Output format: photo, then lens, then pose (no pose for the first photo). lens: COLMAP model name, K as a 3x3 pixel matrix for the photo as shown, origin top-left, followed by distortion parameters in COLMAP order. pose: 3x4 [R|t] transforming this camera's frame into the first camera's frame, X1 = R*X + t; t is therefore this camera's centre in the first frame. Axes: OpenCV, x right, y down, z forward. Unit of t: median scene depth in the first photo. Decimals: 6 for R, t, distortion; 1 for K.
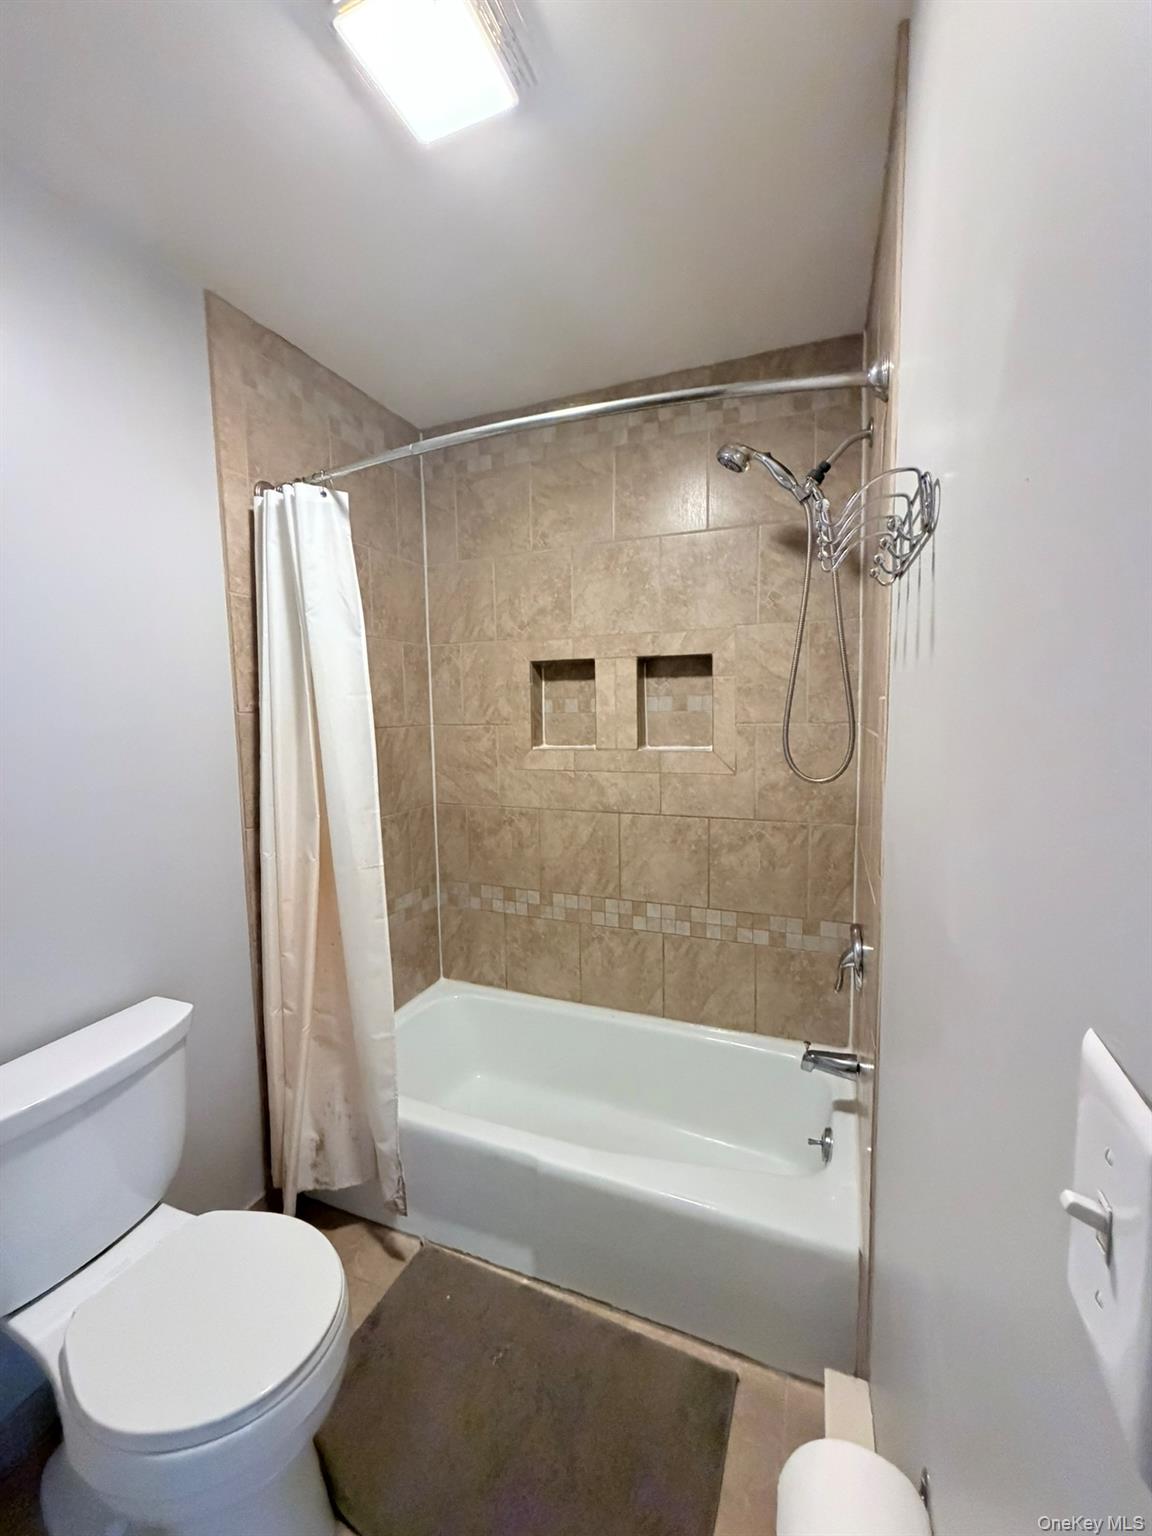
lens RADIAL K [[612.0, 0, 578.9], [0, 612.0, 763.2], [0, 0, 1]] dist [-0.001213, 0.001383]
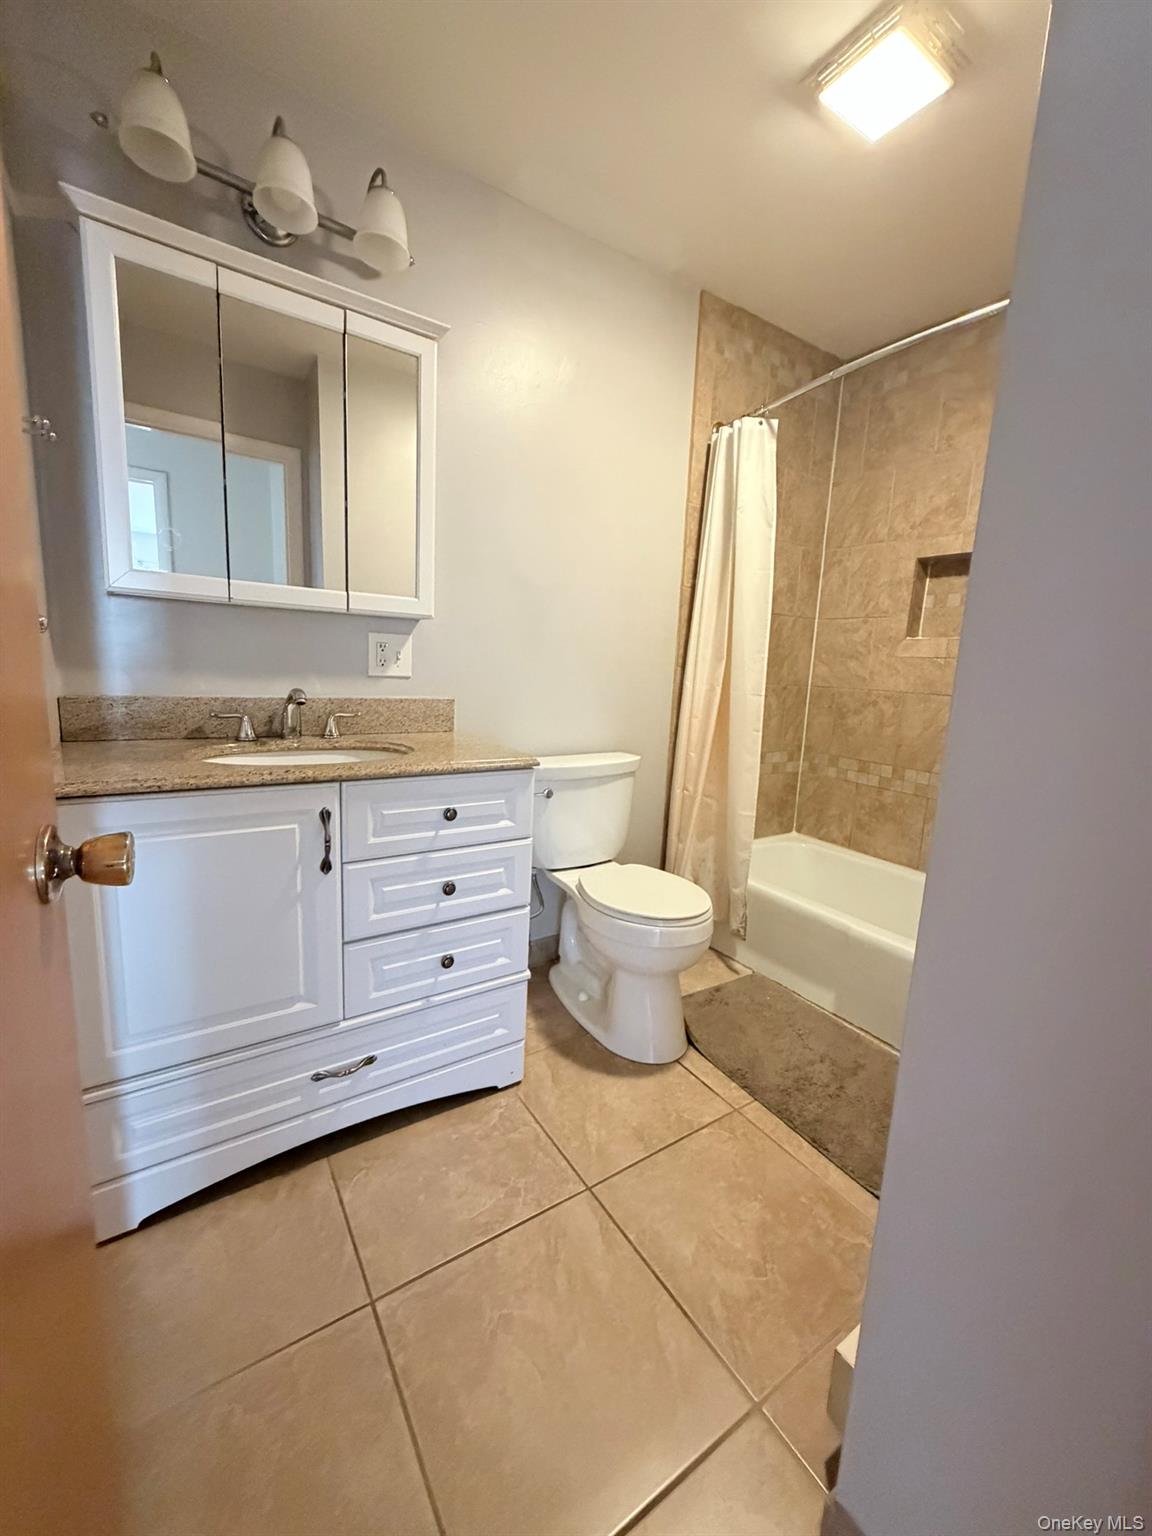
lens RADIAL K [[612.0, 0, 576.4], [0, 612.0, 765.7], [0, 0, 1]] dist [-0.001213, 0.001383]
pose [[0.816494, 0.149684, -0.557613, 0.096087], [-0.111963, 0.988524, 0.101414, 0.170180], [0.566394, -0.020372, 0.823883, -0.288026]]
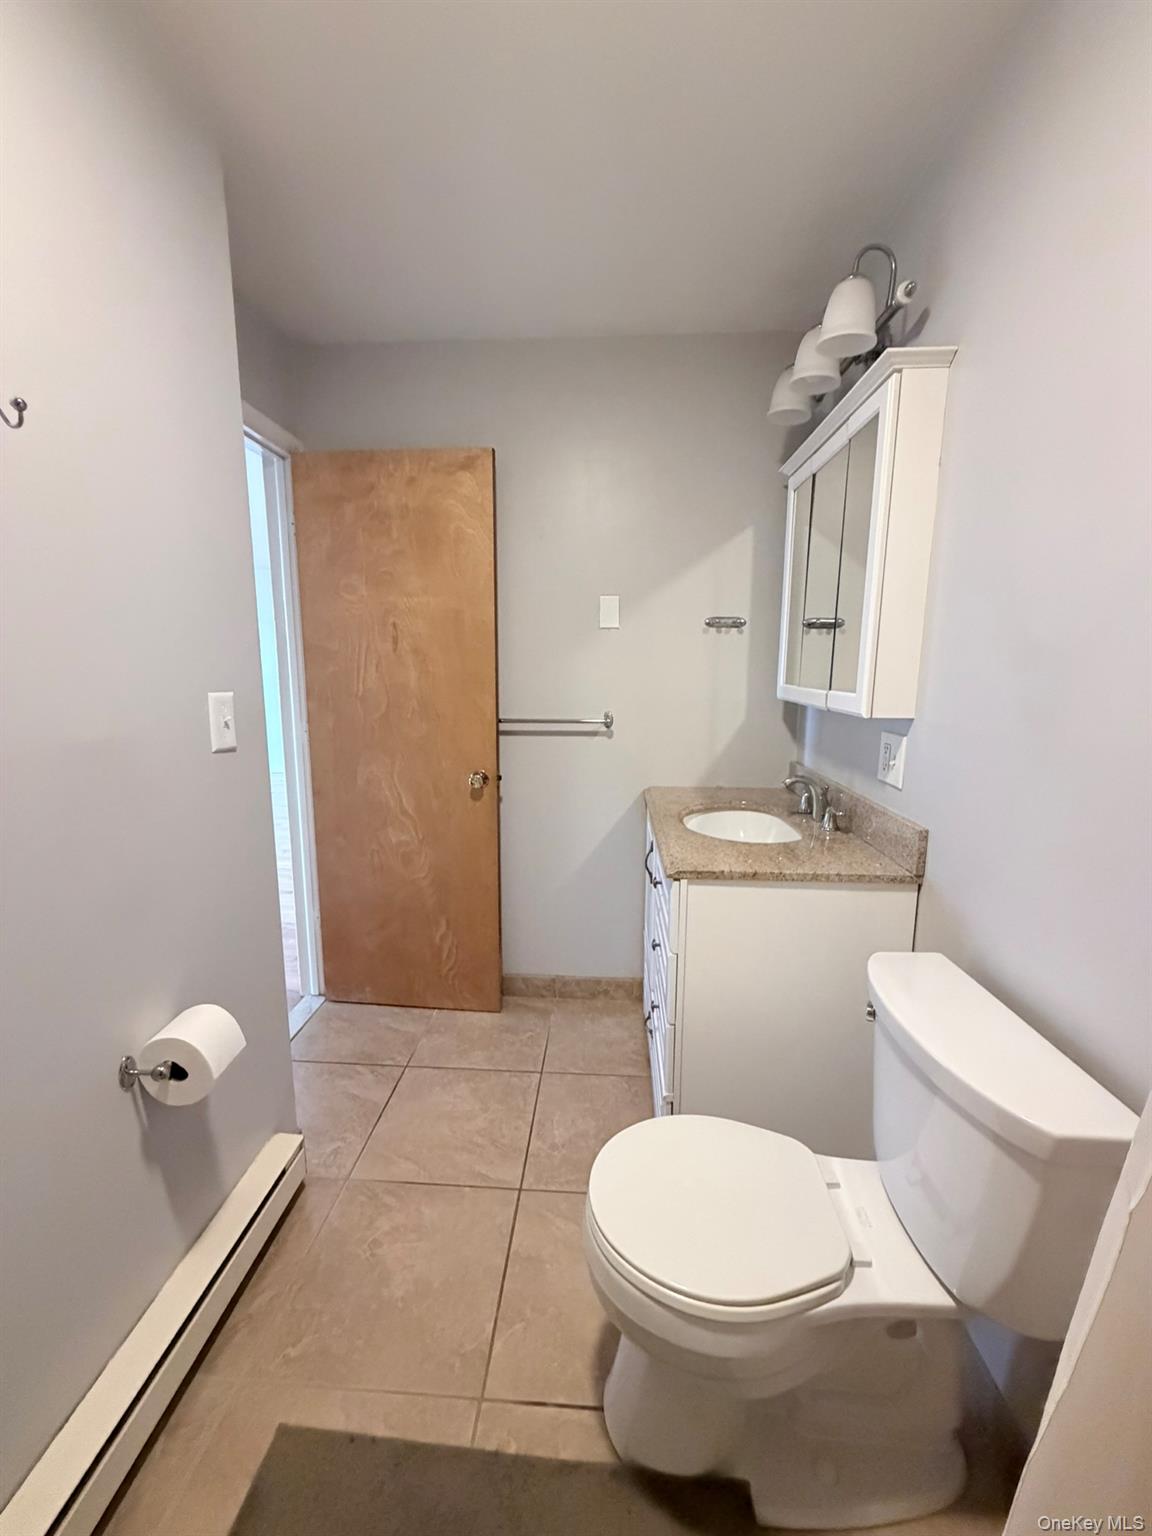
lens RADIAL K [[612.0, 0, 572.2], [0, 612.0, 768.8], [0, 0, 1]] dist [-0.001213, 0.001383]
pose [[-0.952564, 0.055315, -0.299269, -0.059317], [-0.023698, 0.966876, 0.254142, -0.047055], [0.303414, 0.249179, -0.919701, 0.922060]]
